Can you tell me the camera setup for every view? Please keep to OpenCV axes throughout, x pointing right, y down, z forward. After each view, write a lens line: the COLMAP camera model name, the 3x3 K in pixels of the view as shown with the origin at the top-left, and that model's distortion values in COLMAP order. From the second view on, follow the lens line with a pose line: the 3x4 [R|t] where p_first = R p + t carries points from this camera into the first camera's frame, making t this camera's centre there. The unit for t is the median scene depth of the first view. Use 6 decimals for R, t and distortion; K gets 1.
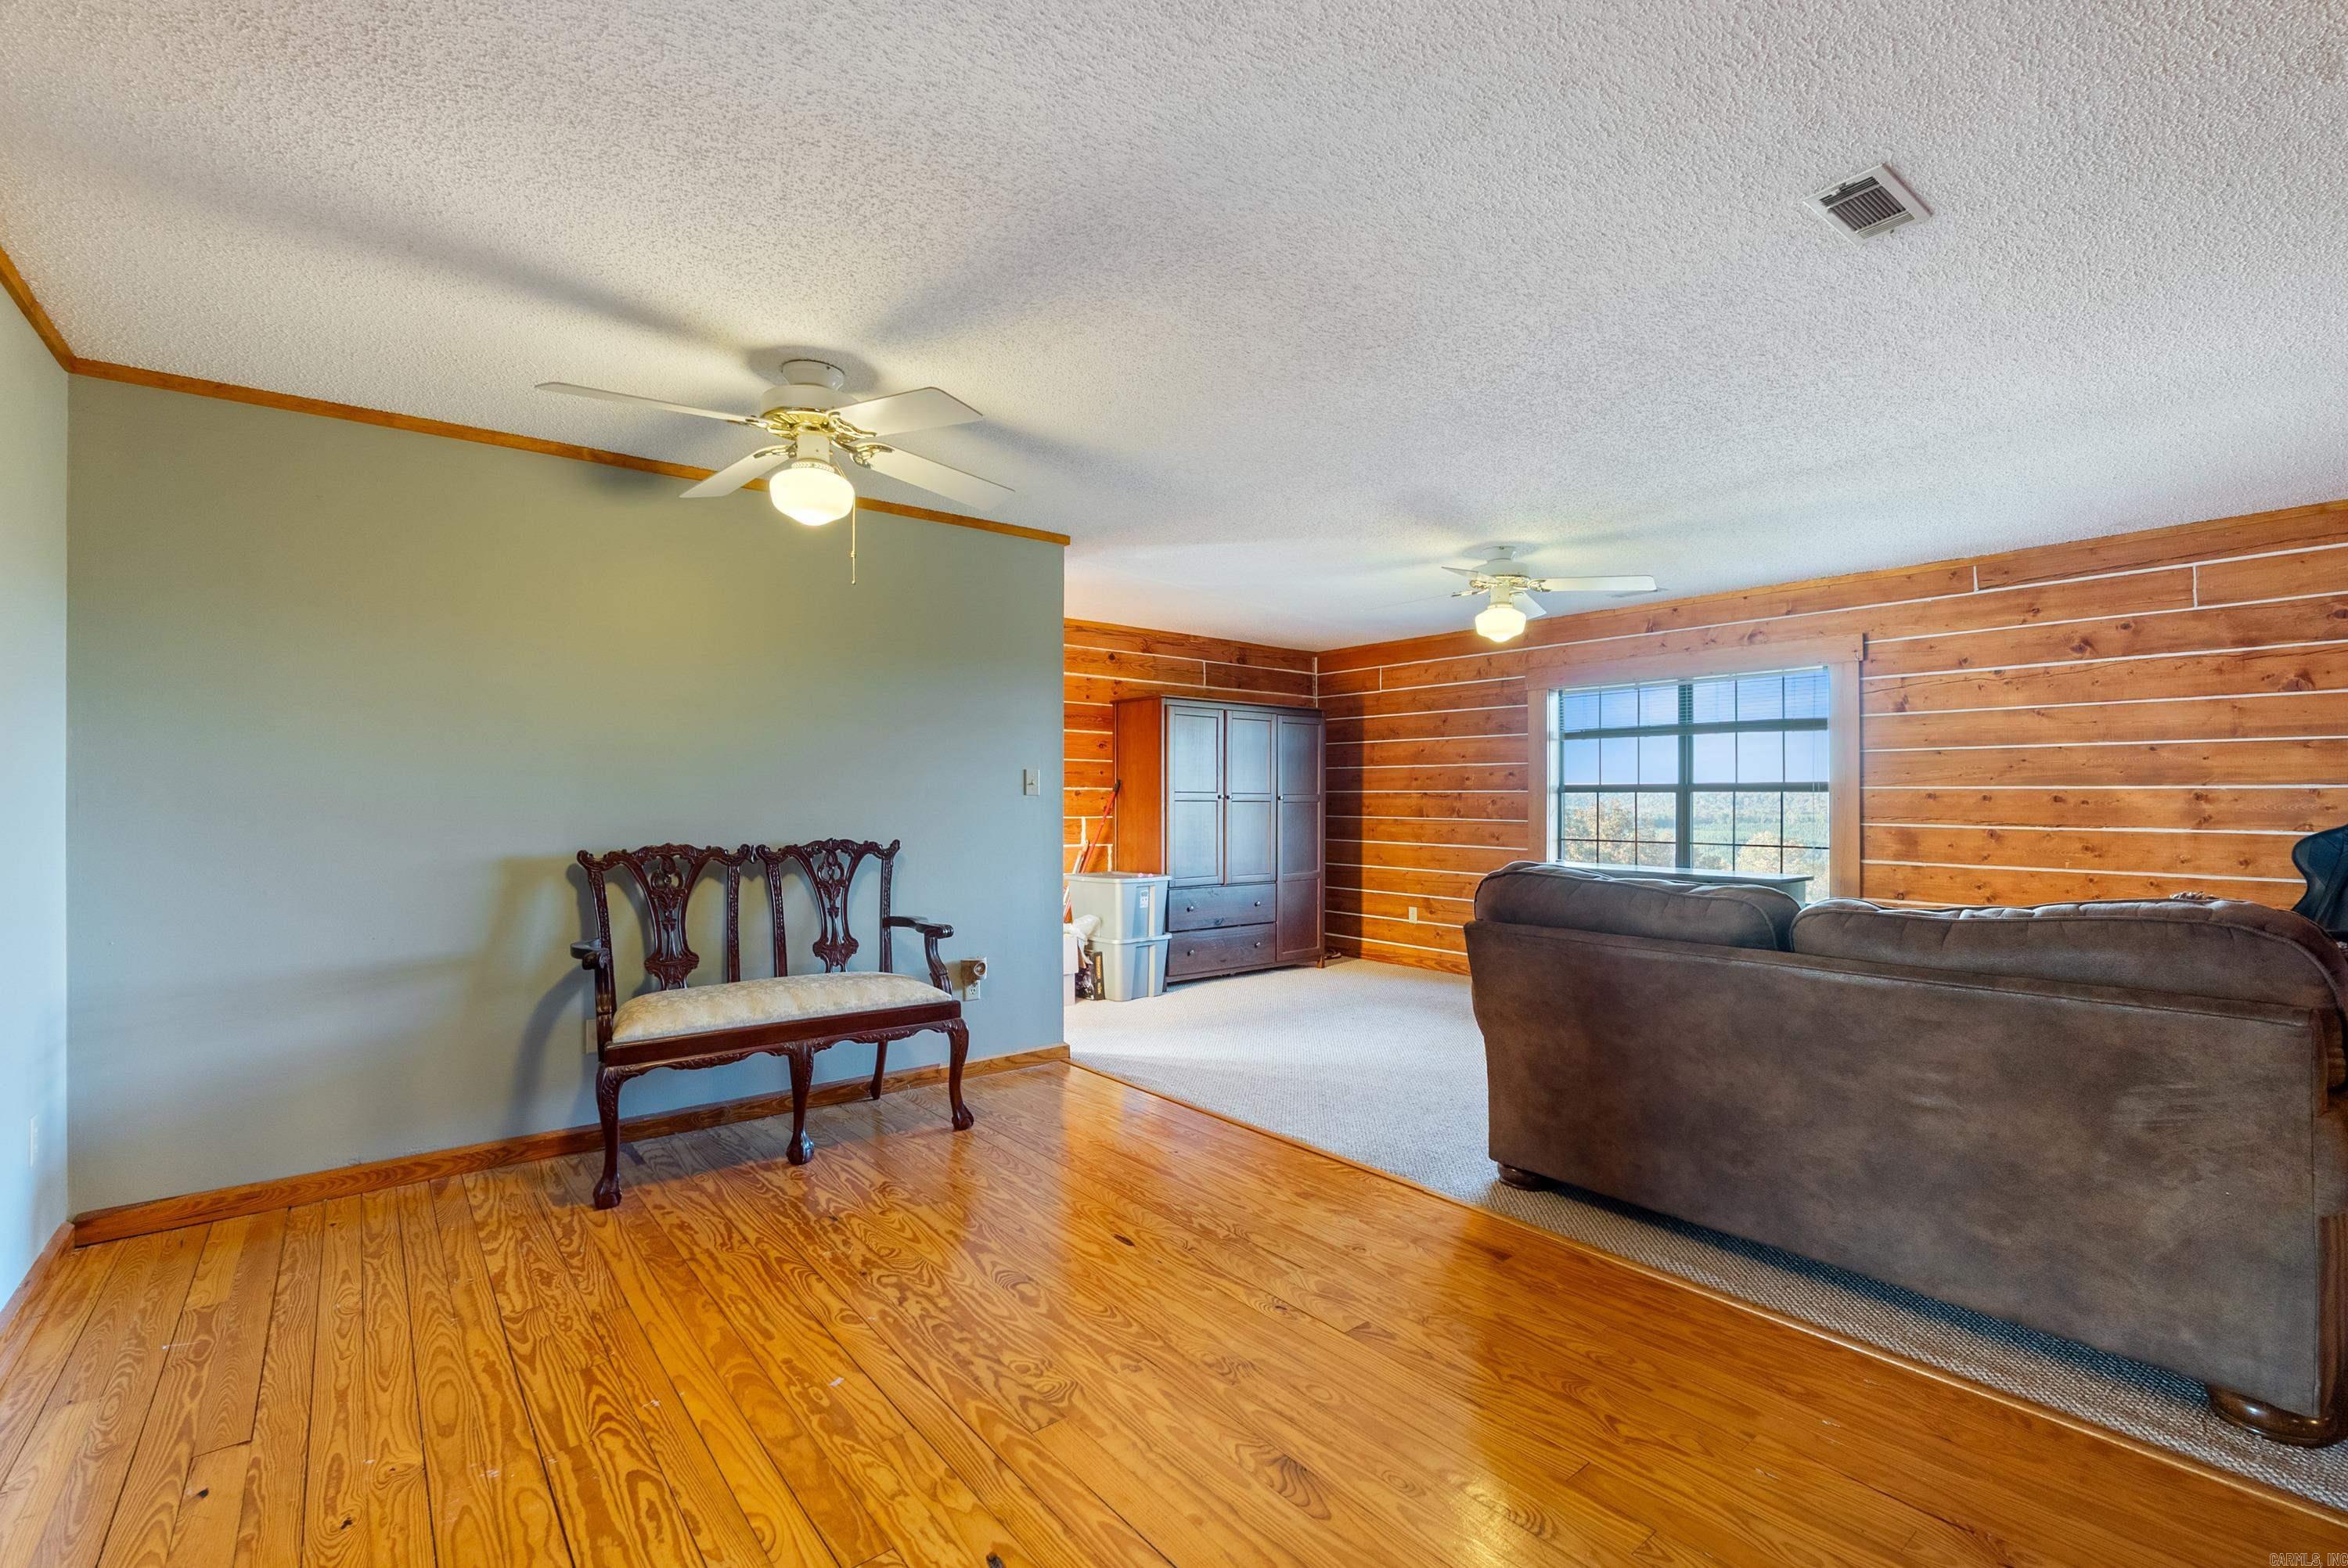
lens RADIAL K [[1031.7, 0, 1178.6], [0, 1031.7, 783.9], [0, 0, 1]] dist [-0.003927, 0.000393]
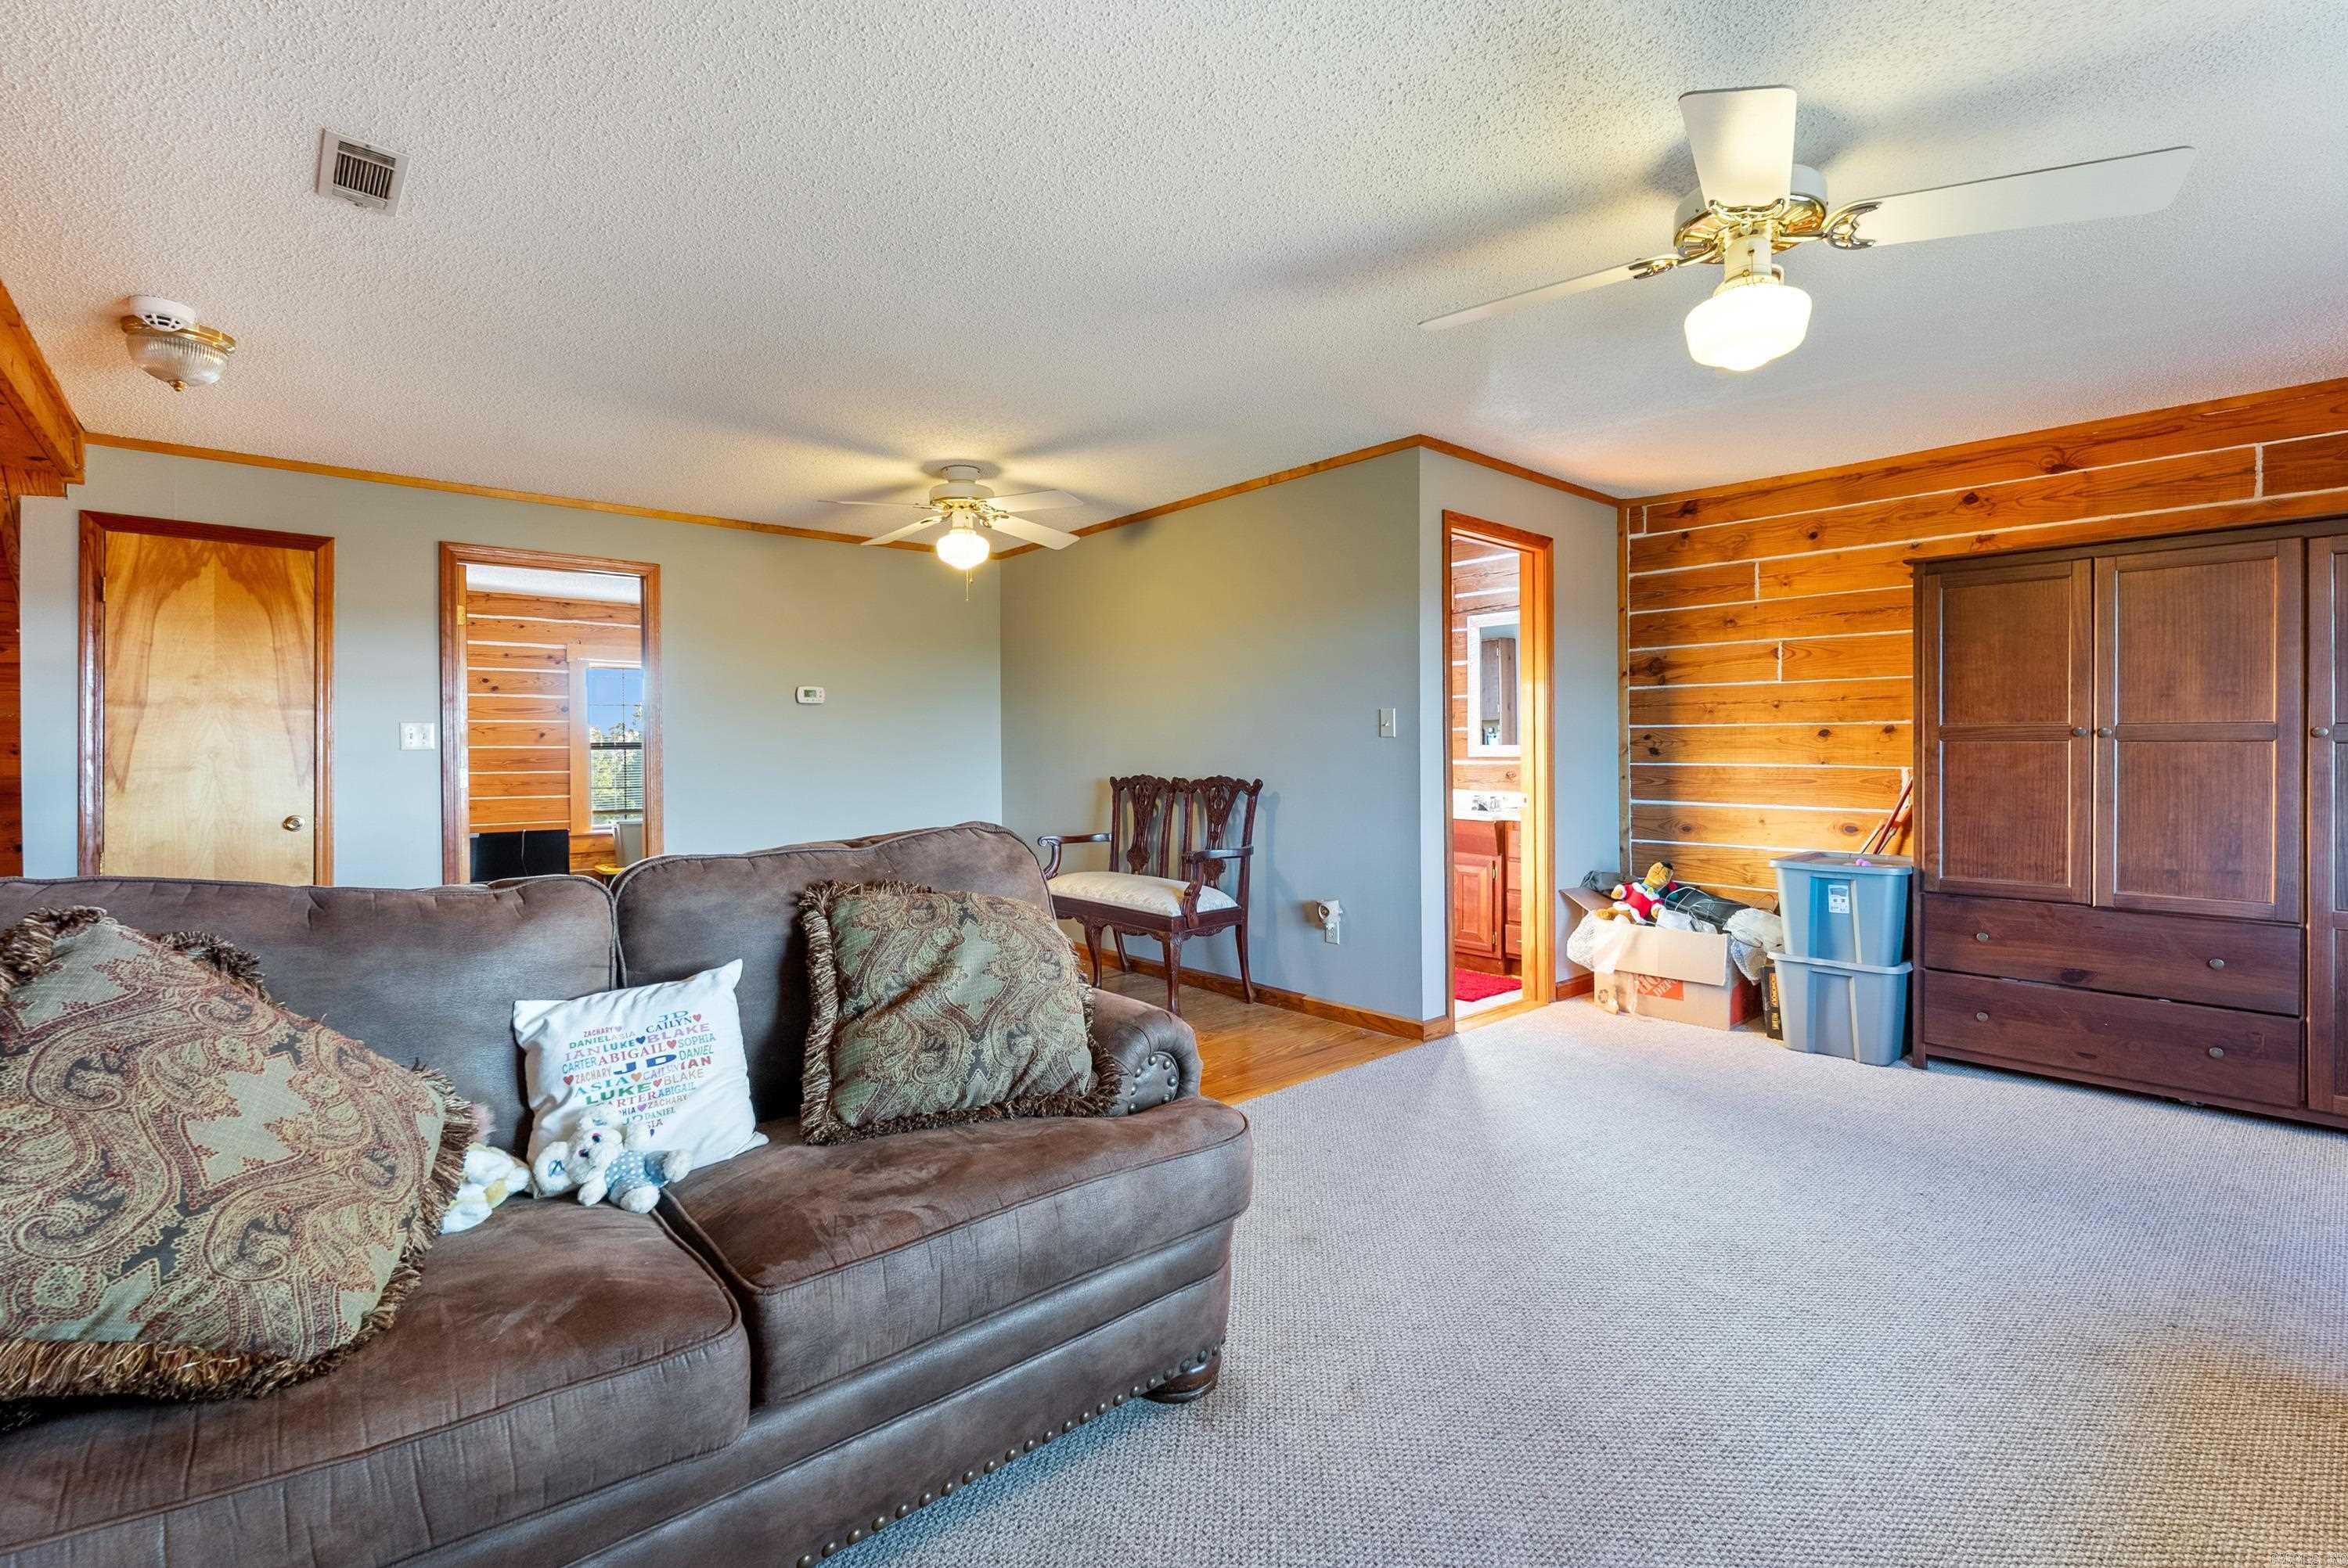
lens RADIAL K [[1044.0, 0, 1172.6], [0, 1044.0, 765.4], [0, 0, 1]] dist [-0.004117, 0.000430]
pose [[0.062756, 0.013447, -0.997938, 0.891506], [0.022179, 0.999643, 0.014865, 0.020974], [0.997782, -0.023066, 0.062436, 0.869358]]
